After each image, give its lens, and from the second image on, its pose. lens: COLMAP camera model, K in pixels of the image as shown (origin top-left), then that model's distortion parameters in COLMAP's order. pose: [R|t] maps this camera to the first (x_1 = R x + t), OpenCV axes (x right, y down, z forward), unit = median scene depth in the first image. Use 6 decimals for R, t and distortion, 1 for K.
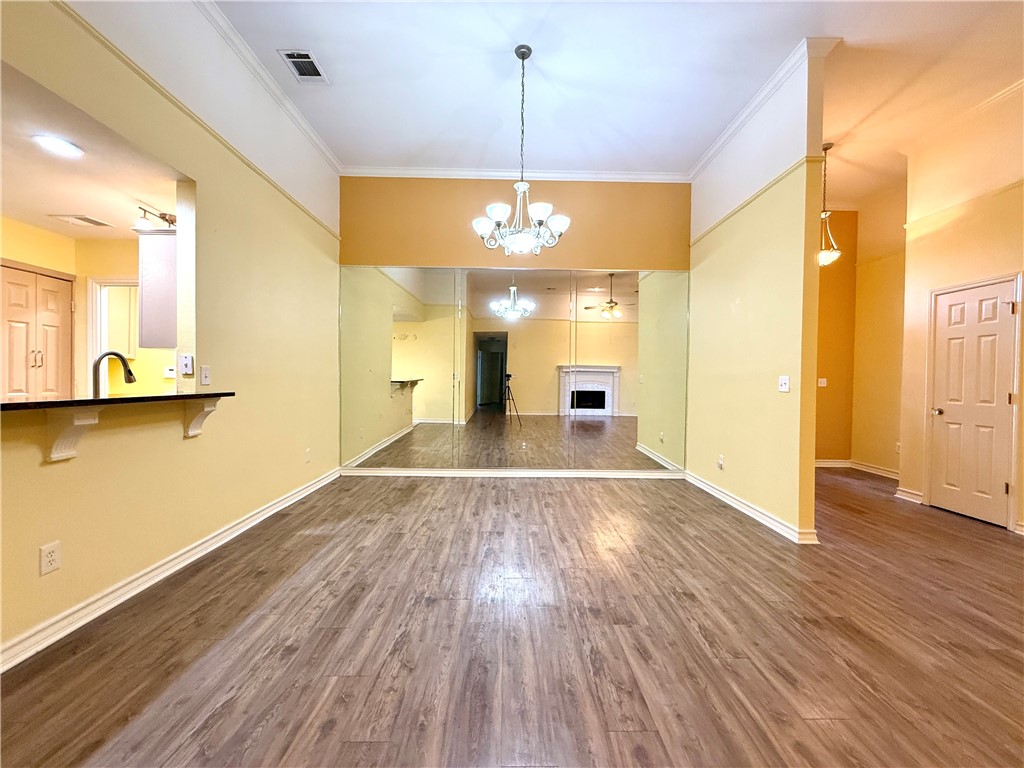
lens RADIAL K [[409.4, 0, 512.1], [0, 409.4, 384.8], [0, 0, 1]] dist [0.000265, 0.000334]
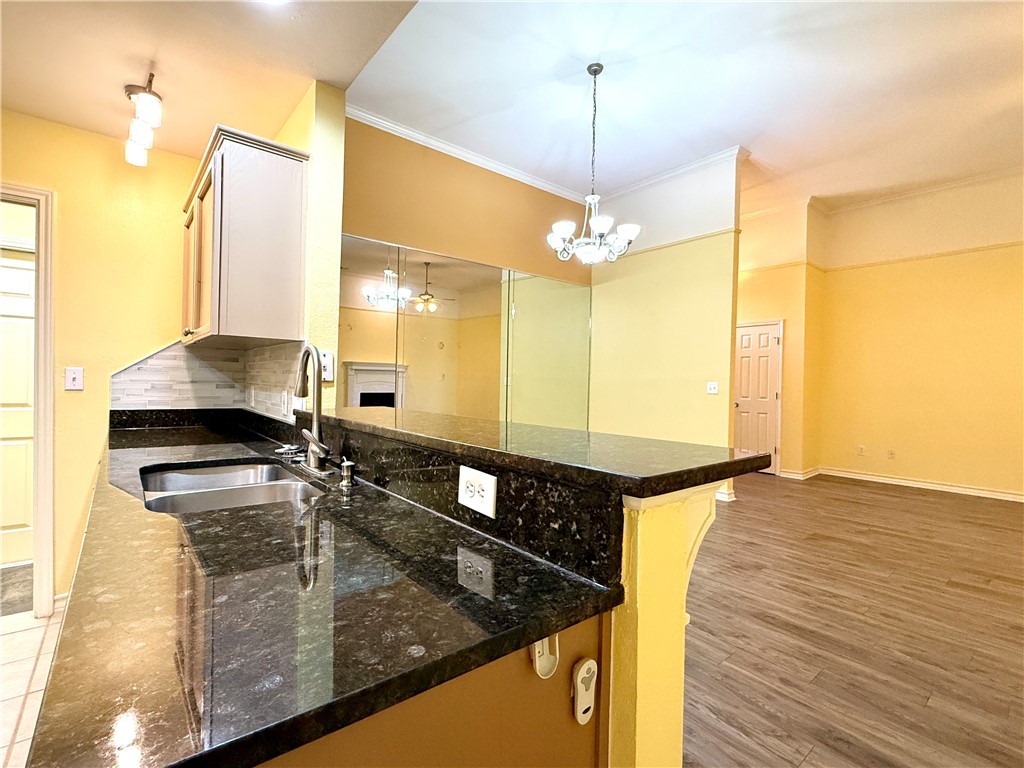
lens RADIAL K [[474.2, 0, 510.8], [0, 474.2, 385.7], [0, 0, 1]] dist [-0.000711, -0.000137]
pose [[0.780568, -0.003778, 0.625059, -0.930573], [0.001352, 0.999990, 0.004355, -0.019580], [-0.625069, -0.002554, 0.780565, 0.203727]]
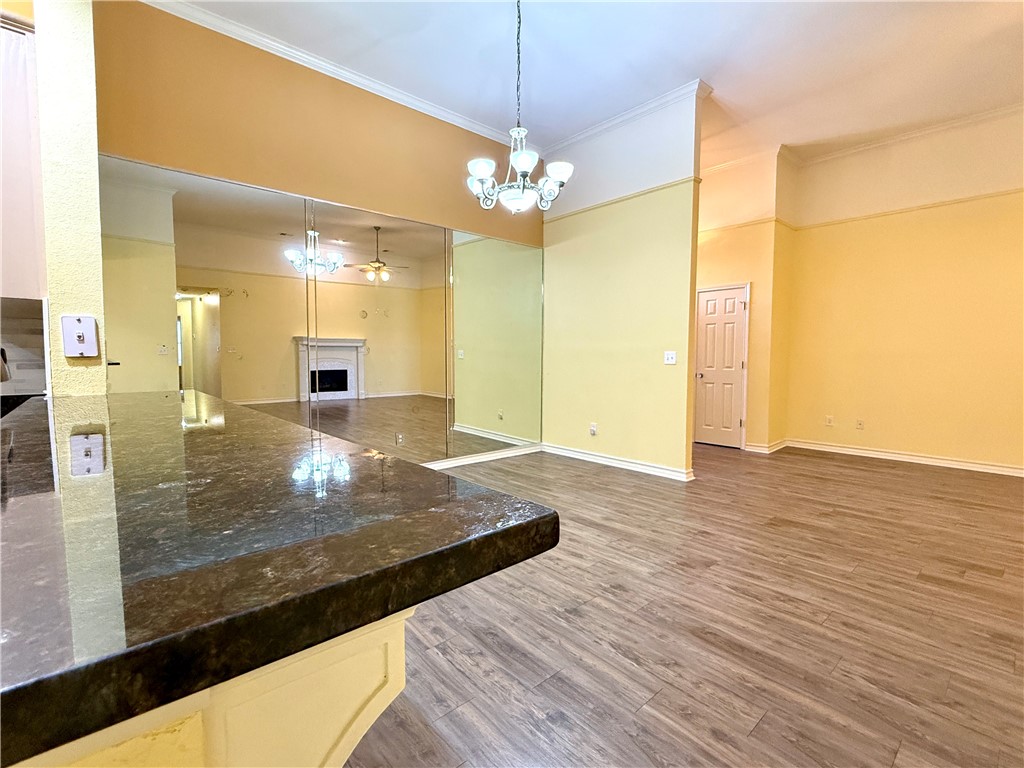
lens RADIAL K [[474.2, 0, 510.8], [0, 474.2, 385.3], [0, 0, 1]] dist [-0.000711, -0.000137]
pose [[0.755422, -0.053601, 0.653042, -0.702045], [0.019052, 0.998024, 0.059878, -0.015417], [-0.654961, -0.032791, 0.754950, 0.251902]]
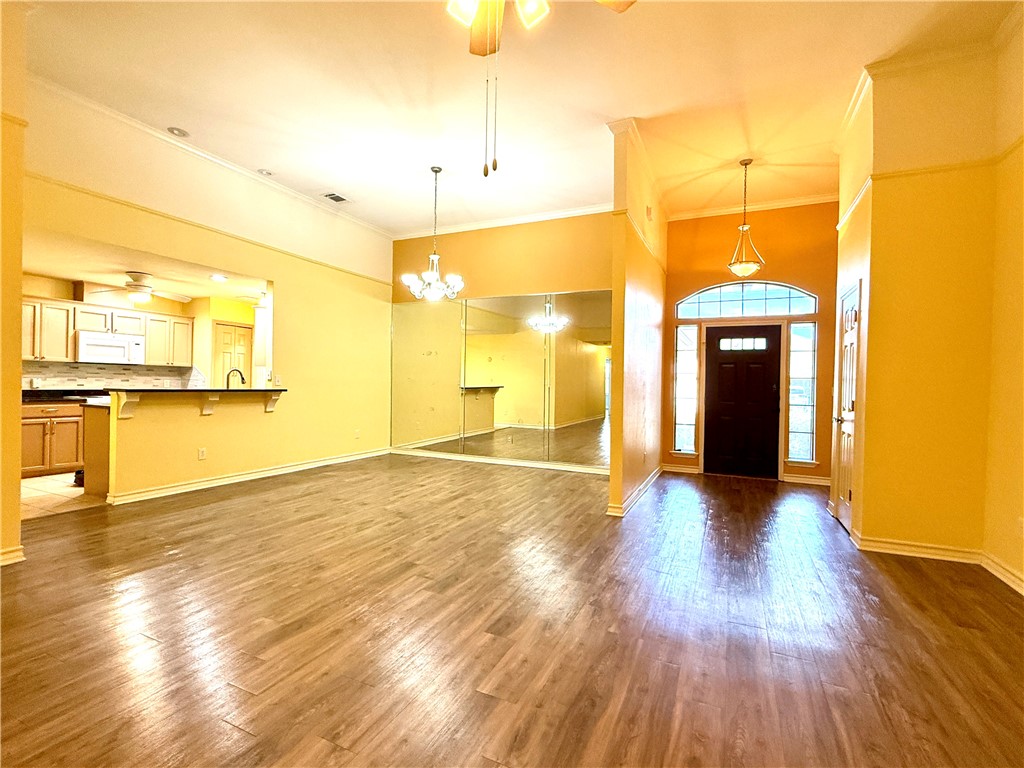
lens RADIAL K [[474.2, 0, 511.9], [0, 474.2, 385.5], [0, 0, 1]] dist [-0.000711, -0.000137]
pose [[0.900198, 0.006809, -0.435428, 1.103371], [-0.015723, 0.999734, -0.016871, 0.018976], [0.435197, 0.022033, 0.900066, -0.471338]]
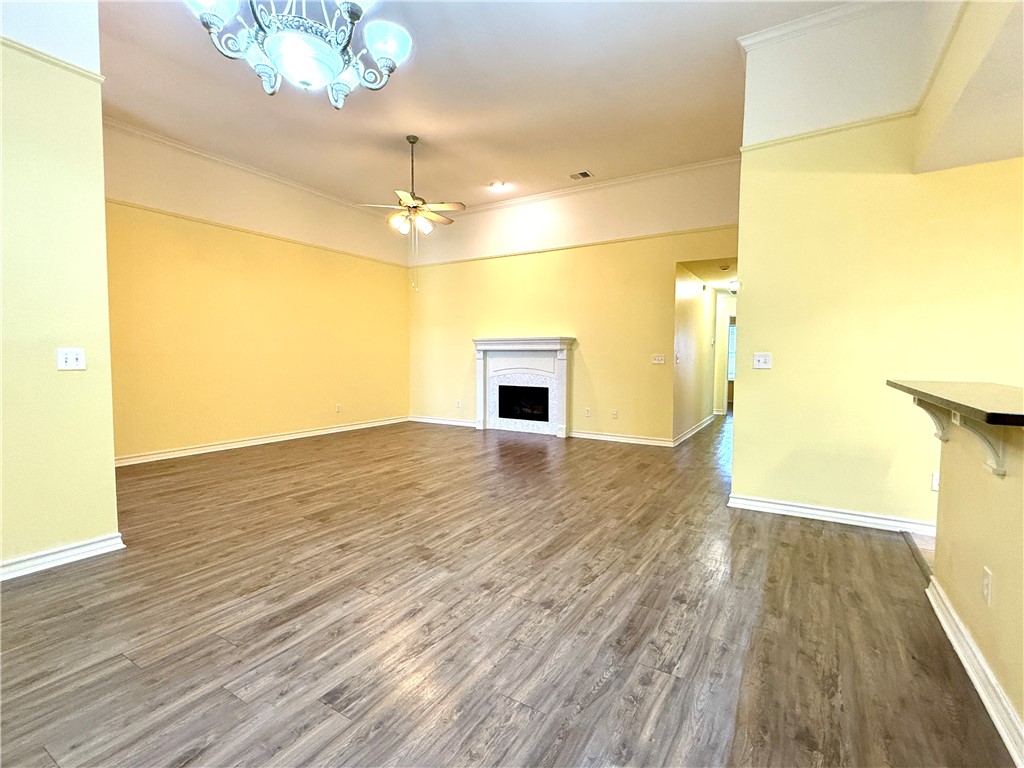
lens RADIAL K [[474.2, 0, 513.3], [0, 474.2, 387.1], [0, 0, 1]] dist [-0.000711, -0.000137]
pose [[-0.845373, -0.051018, 0.531735, -0.501613], [-0.006513, 0.996339, 0.085241, -0.032004], [-0.534137, 0.068597, -0.842610, 1.417072]]
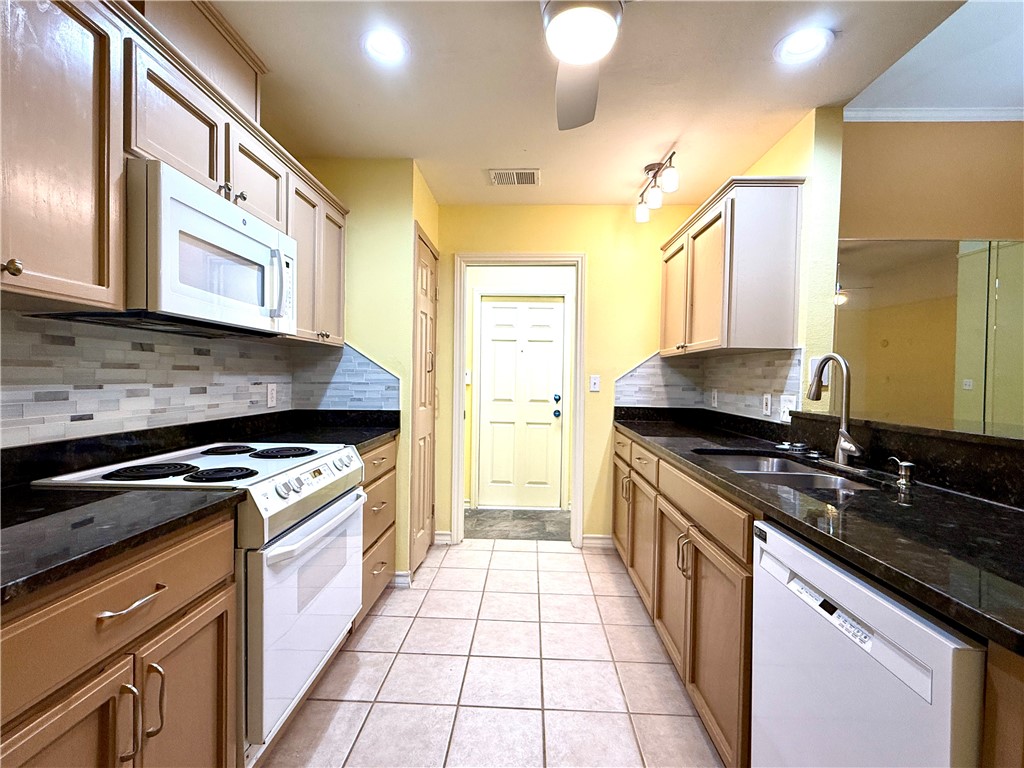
lens RADIAL K [[474.2, 0, 512.6], [0, 474.2, 385.0], [0, 0, 1]] dist [-0.000711, -0.000137]
pose [[0.998670, 0.001970, -0.051526, -1.146393], [-0.002084, 0.999996, -0.002155, -0.021845], [0.051522, 0.002260, 0.998669, 0.151493]]
